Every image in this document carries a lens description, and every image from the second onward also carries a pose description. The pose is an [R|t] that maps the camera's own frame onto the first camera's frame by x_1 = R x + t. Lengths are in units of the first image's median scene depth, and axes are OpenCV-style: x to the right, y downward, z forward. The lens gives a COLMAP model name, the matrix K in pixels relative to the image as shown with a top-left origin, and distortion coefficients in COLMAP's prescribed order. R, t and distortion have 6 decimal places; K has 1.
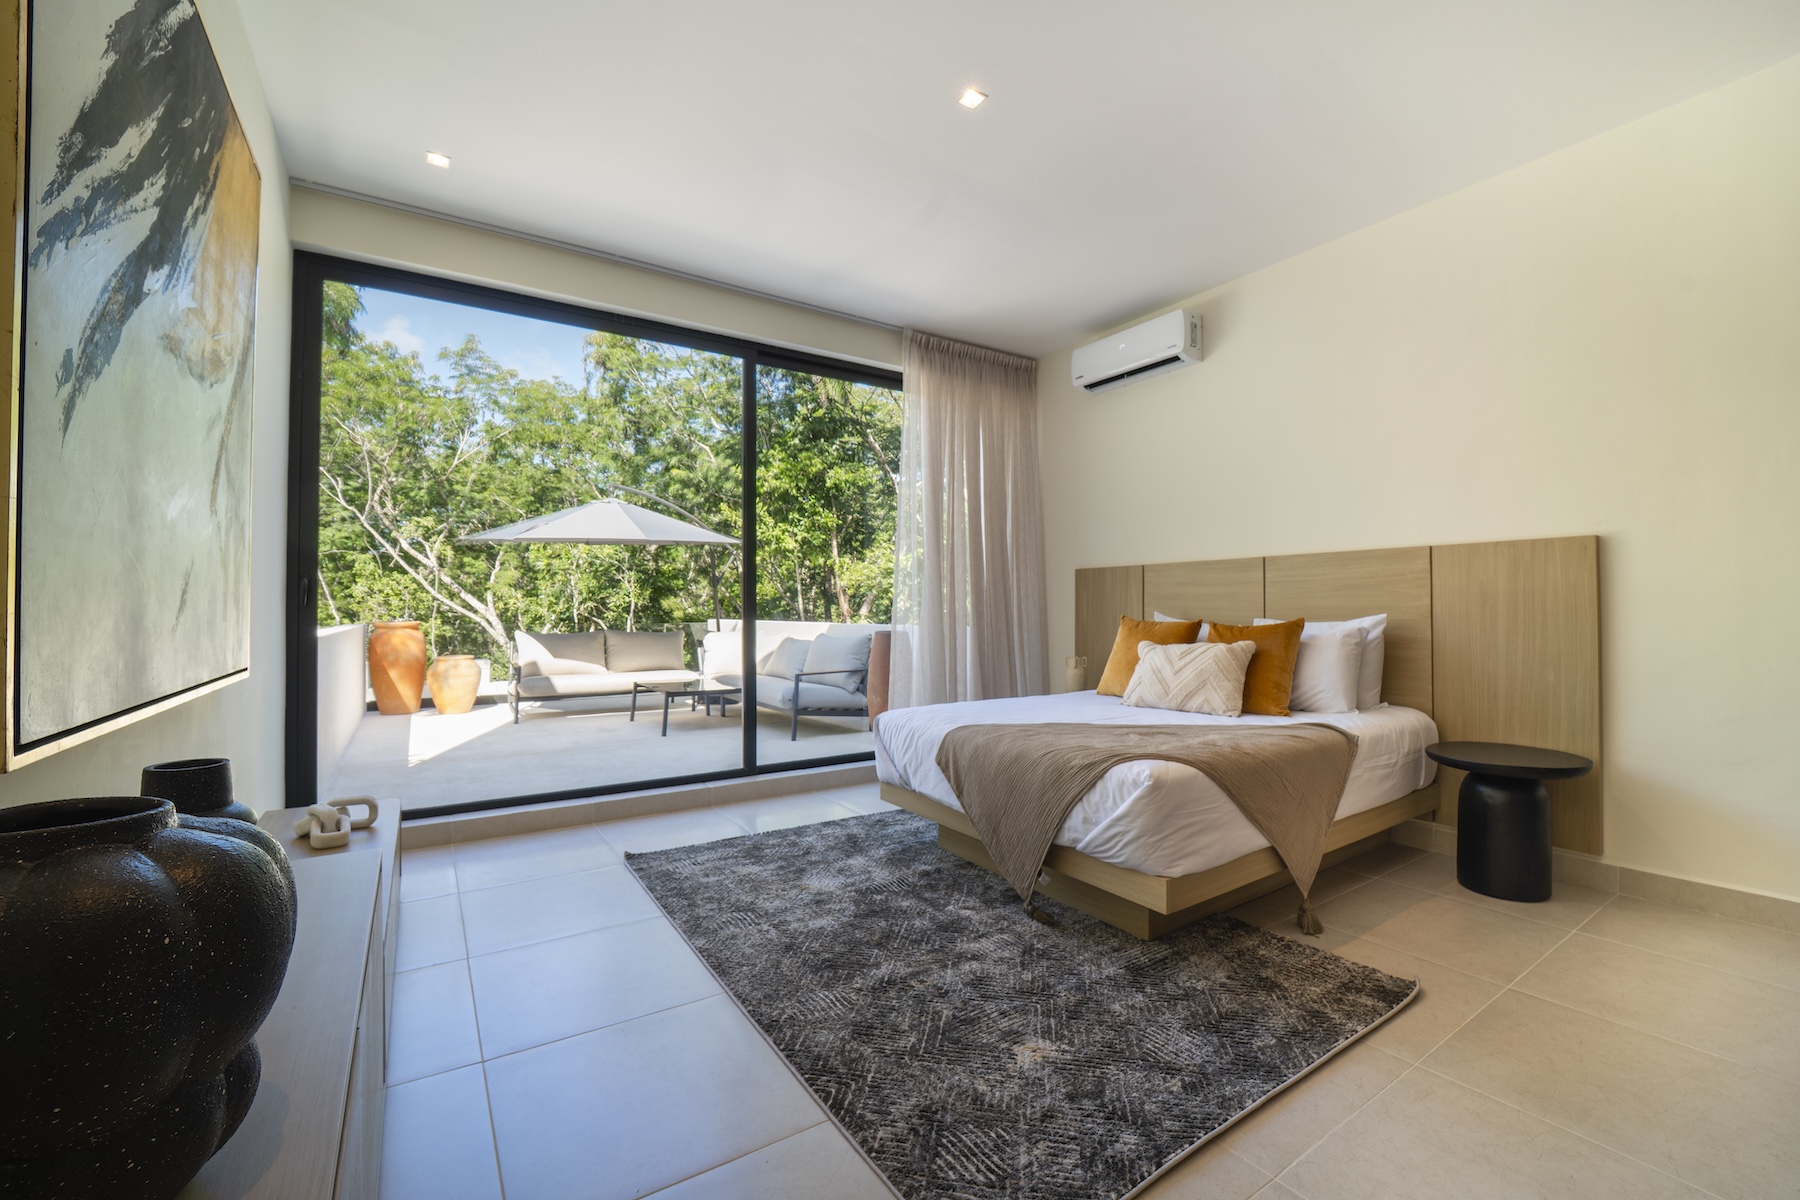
lens RADIAL K [[734.0, 0, 883.7], [0, 734.0, 596.9], [0, 0, 1]] dist [0.002510, -0.000323]
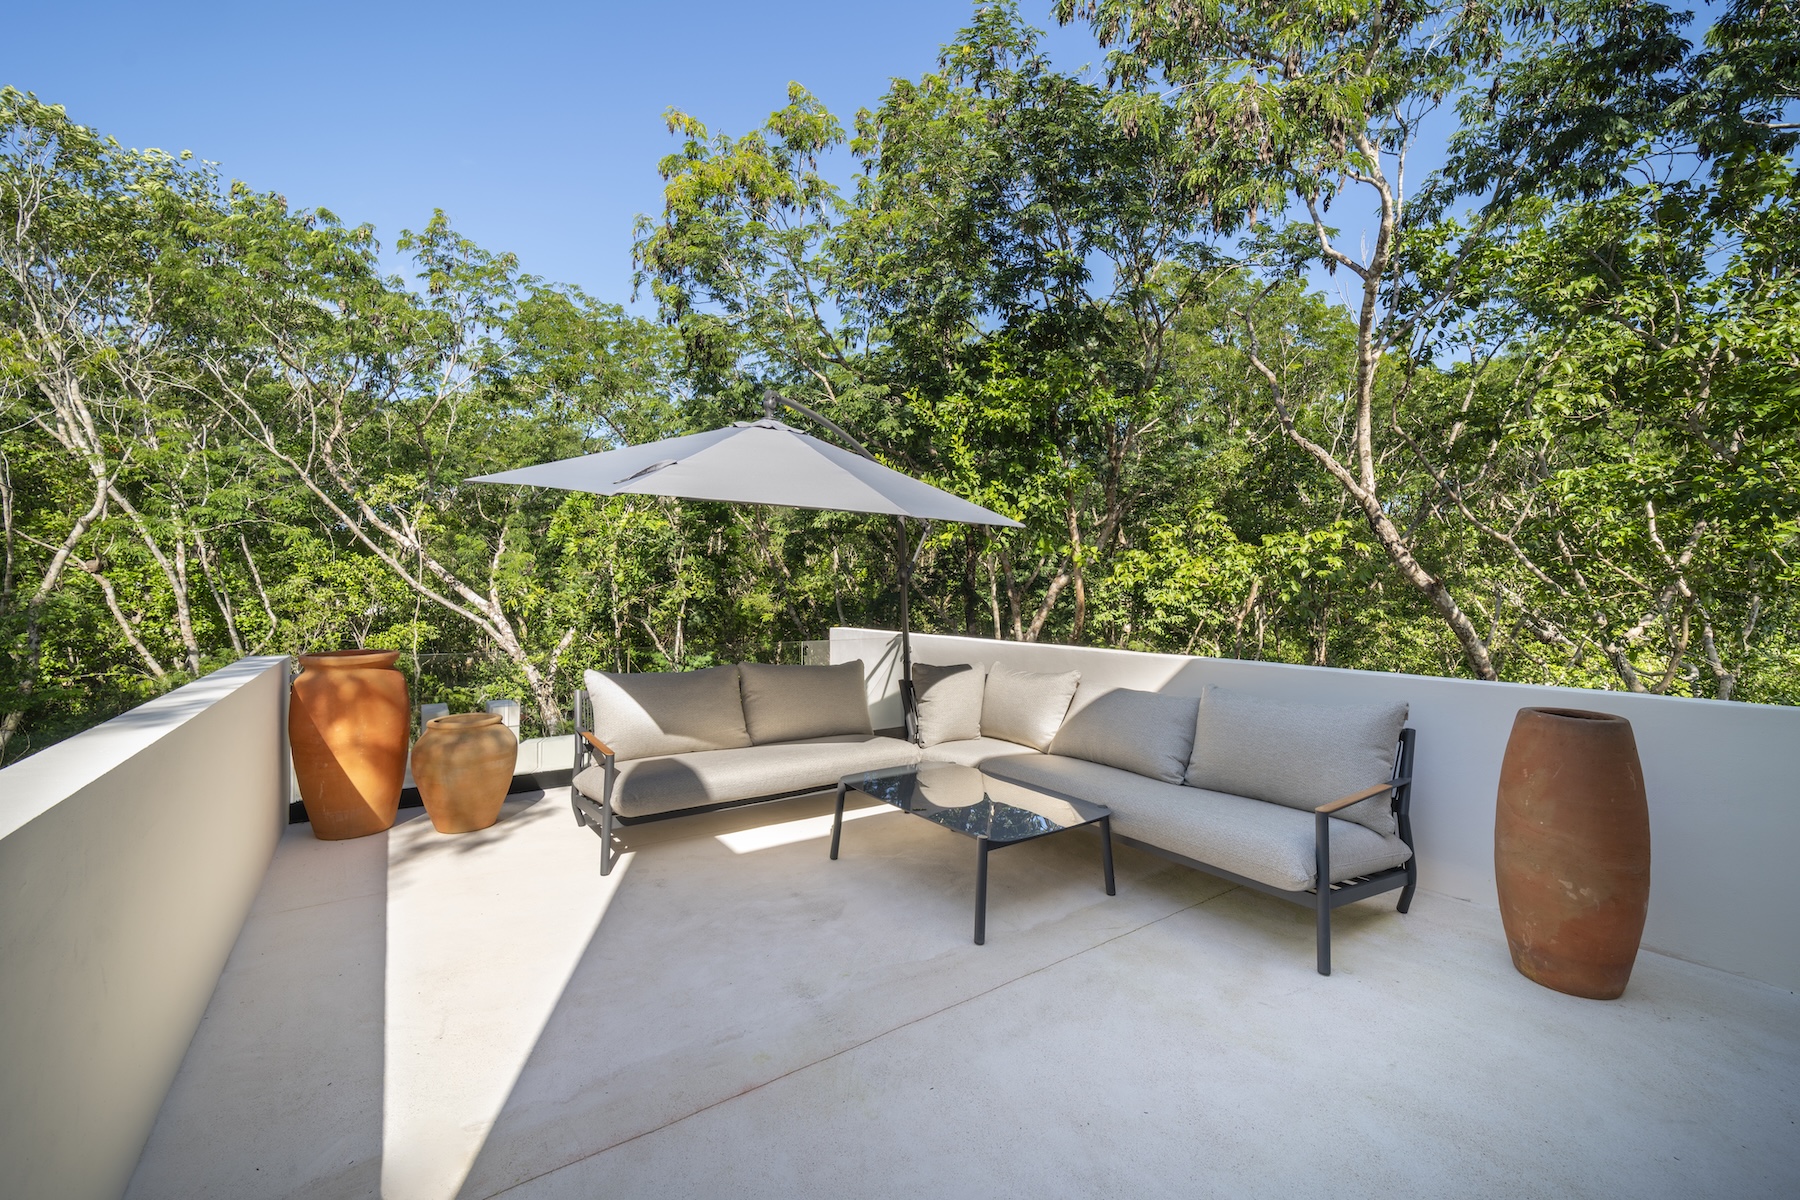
lens RADIAL K [[734.0, 0, 907.0], [0, 734.0, 598.5], [0, 0, 1]] dist [0.002510, -0.000323]
pose [[0.998680, 0.007692, 0.050781, -0.167647], [-0.009034, 0.999615, 0.026247, -0.013079], [-0.050560, -0.026671, 0.998365, 0.261318]]
